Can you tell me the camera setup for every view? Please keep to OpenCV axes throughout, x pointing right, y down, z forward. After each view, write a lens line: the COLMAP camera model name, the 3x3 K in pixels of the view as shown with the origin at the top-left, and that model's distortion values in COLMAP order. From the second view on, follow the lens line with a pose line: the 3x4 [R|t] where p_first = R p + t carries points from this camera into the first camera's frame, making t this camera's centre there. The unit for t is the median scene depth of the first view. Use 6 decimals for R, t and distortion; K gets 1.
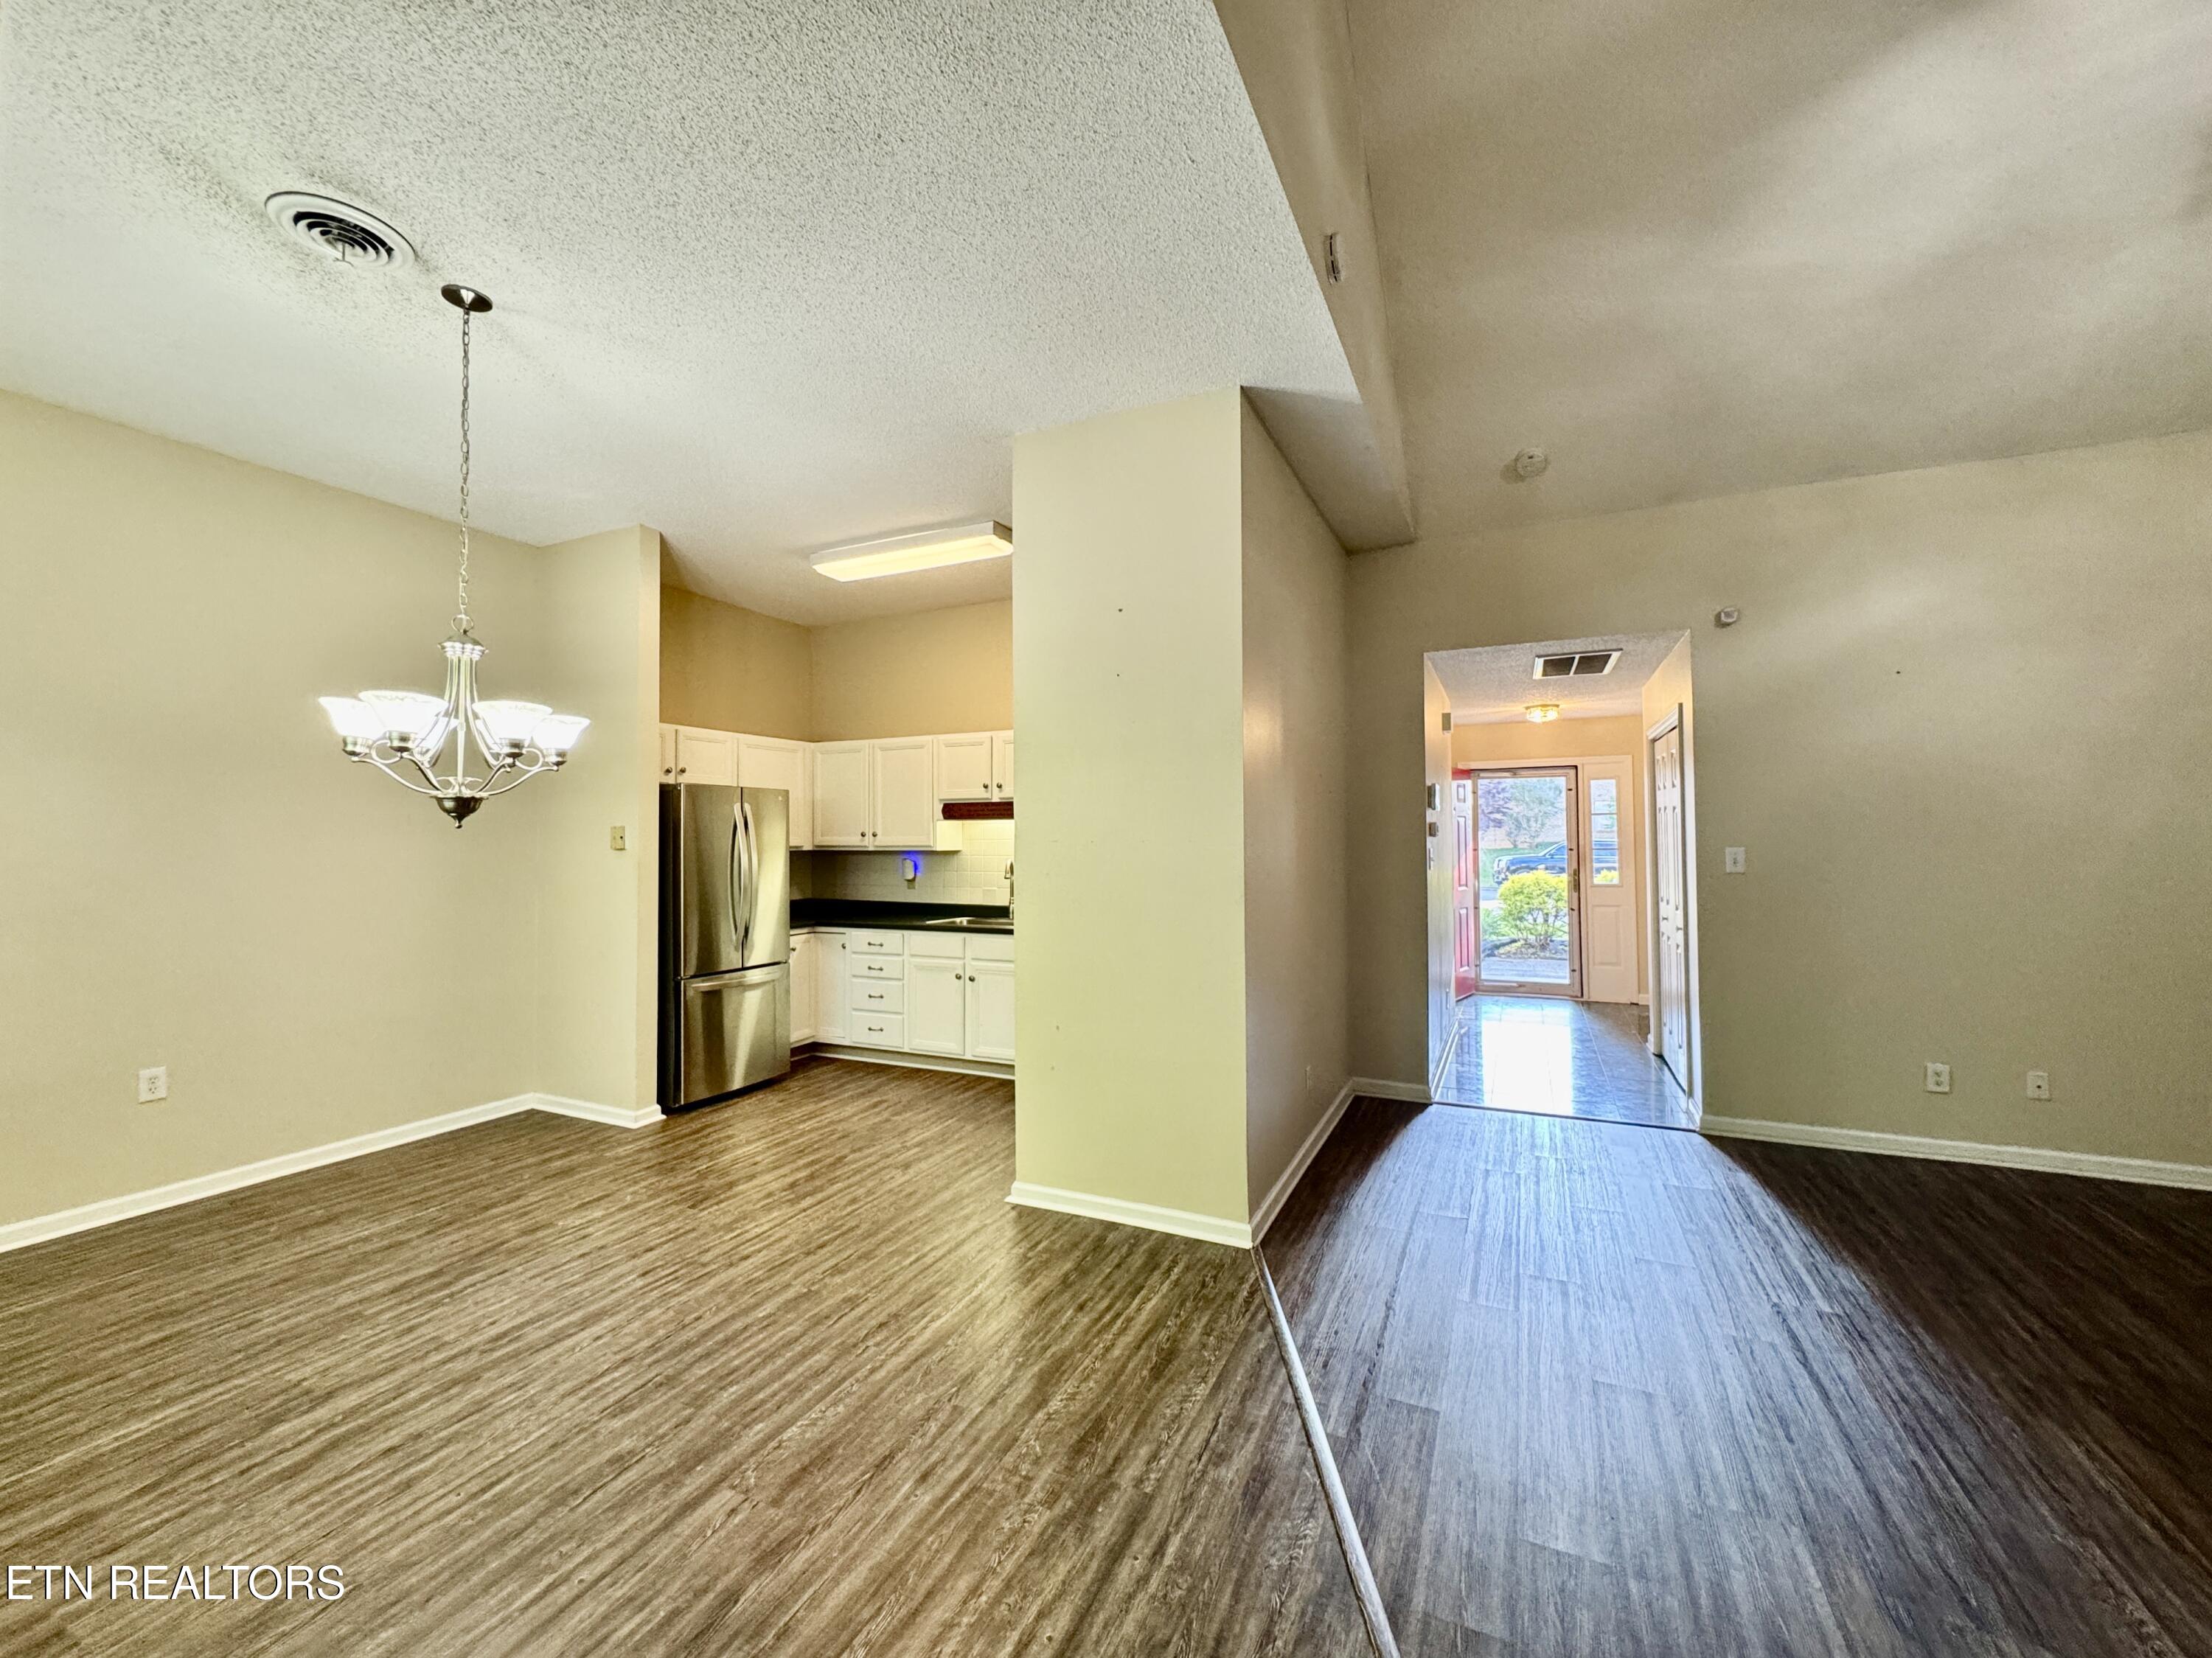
lens RADIAL K [[888.8, 0, 1099.3], [0, 888.8, 822.7], [0, 0, 1]] dist [-0.005946, 0.001136]
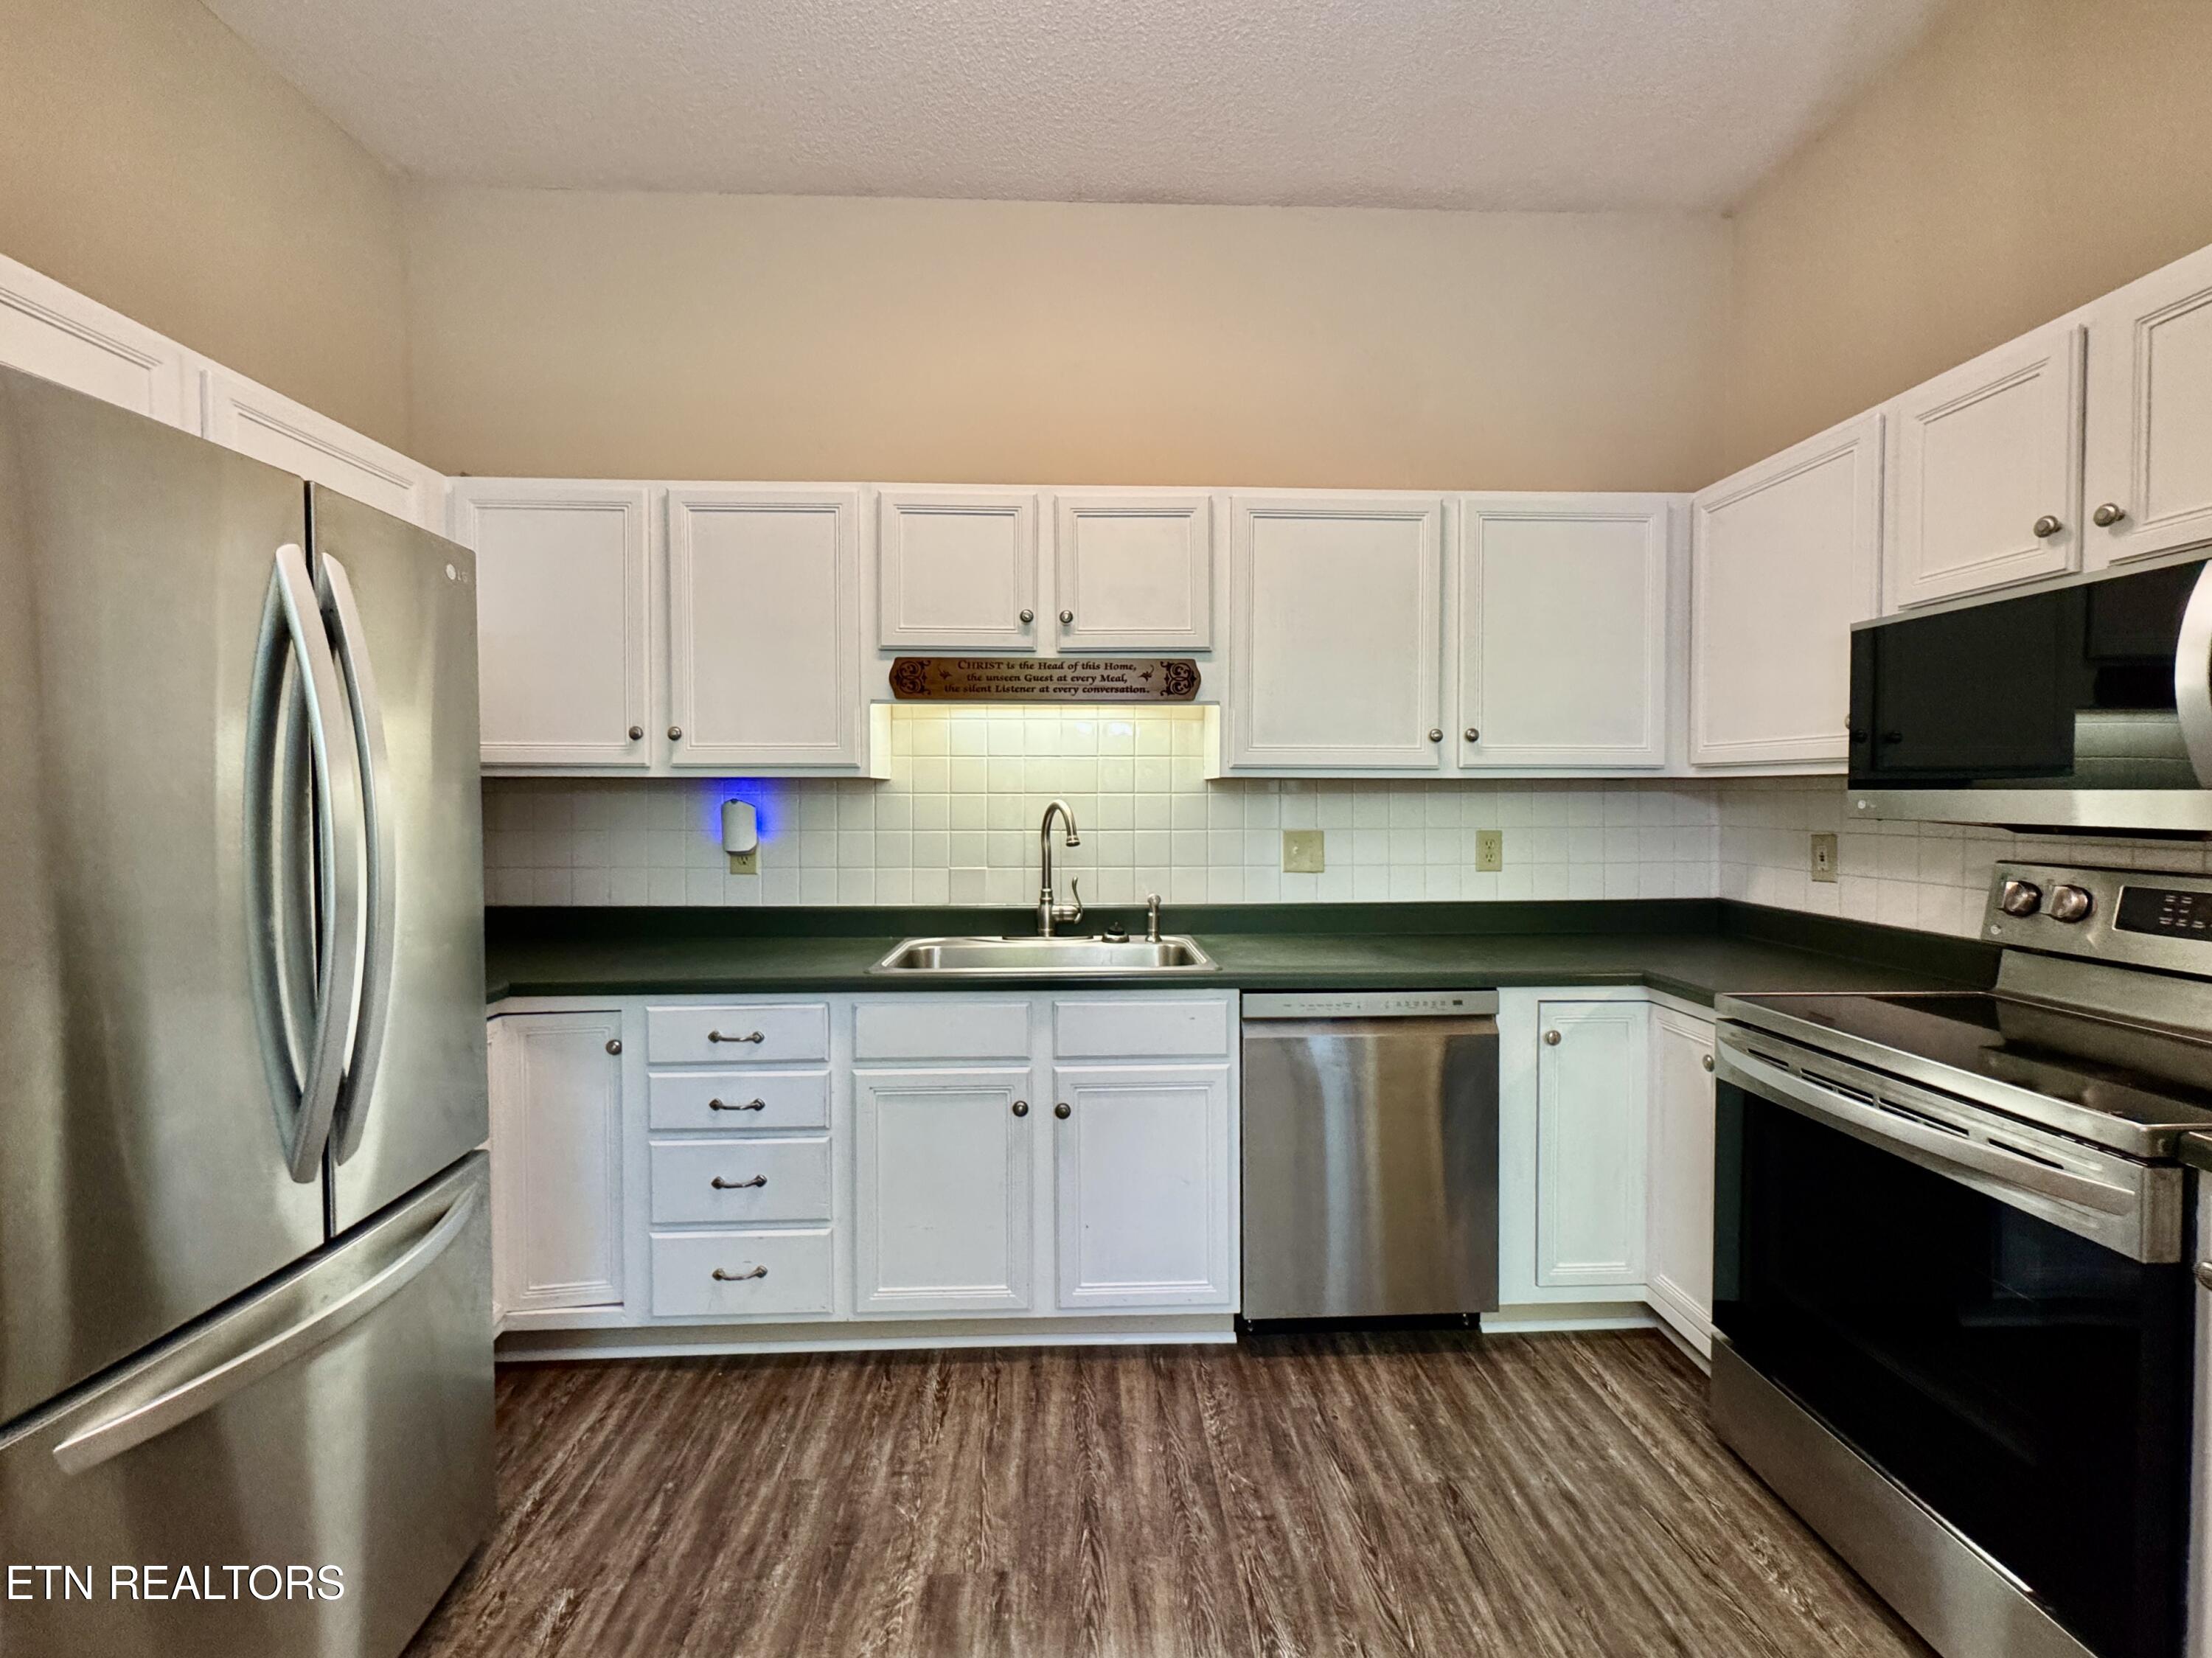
lens RADIAL K [[888.8, 0, 1132.1], [0, 888.8, 821.0], [0, 0, 1]] dist [-0.005946, 0.001136]
pose [[0.881515, -0.005795, 0.472120, -0.472321], [-0.015615, 0.999020, 0.041419, 0.056645], [-0.471898, -0.043884, 0.880560, 1.048942]]
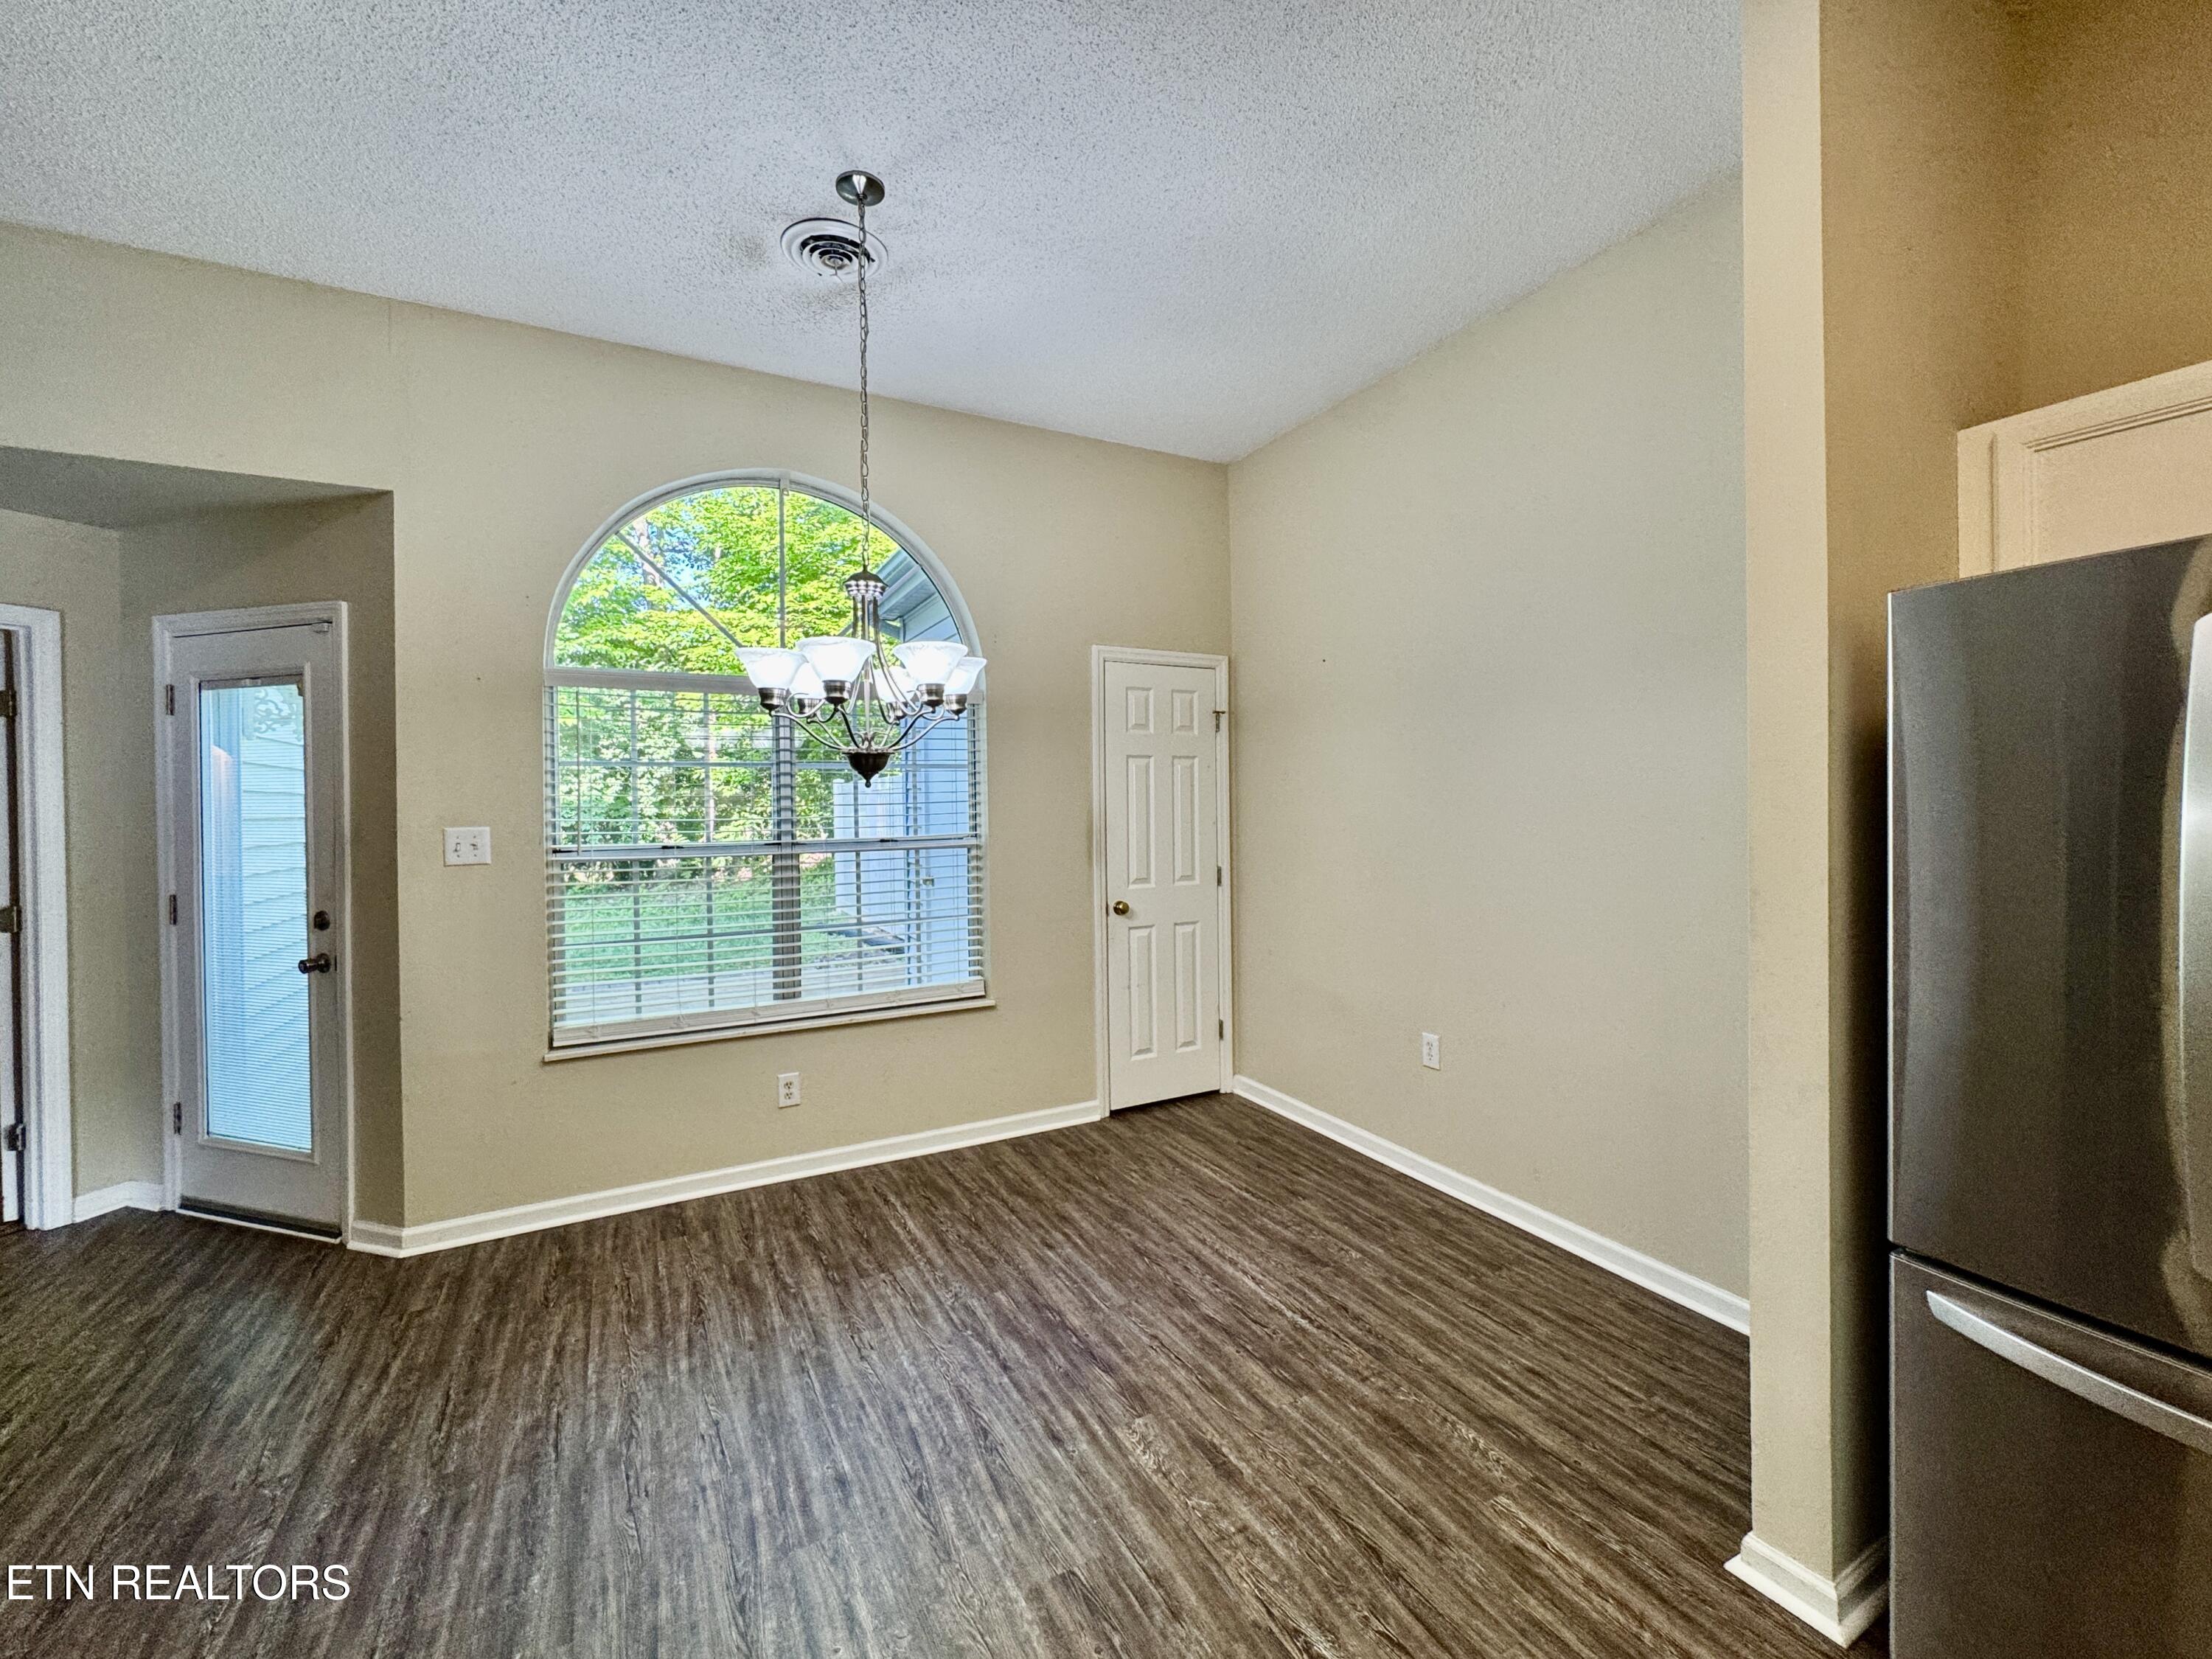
lens RADIAL K [[888.9, 0, 1113.8], [0, 888.9, 812.2], [0, 0, 1]] dist [-0.005946, 0.001136]
pose [[-0.587949, 0.021751, -0.808606, -0.105877], [0.032177, 0.999476, 0.003489, 0.025196], [0.808258, -0.023967, -0.588341, 1.360298]]
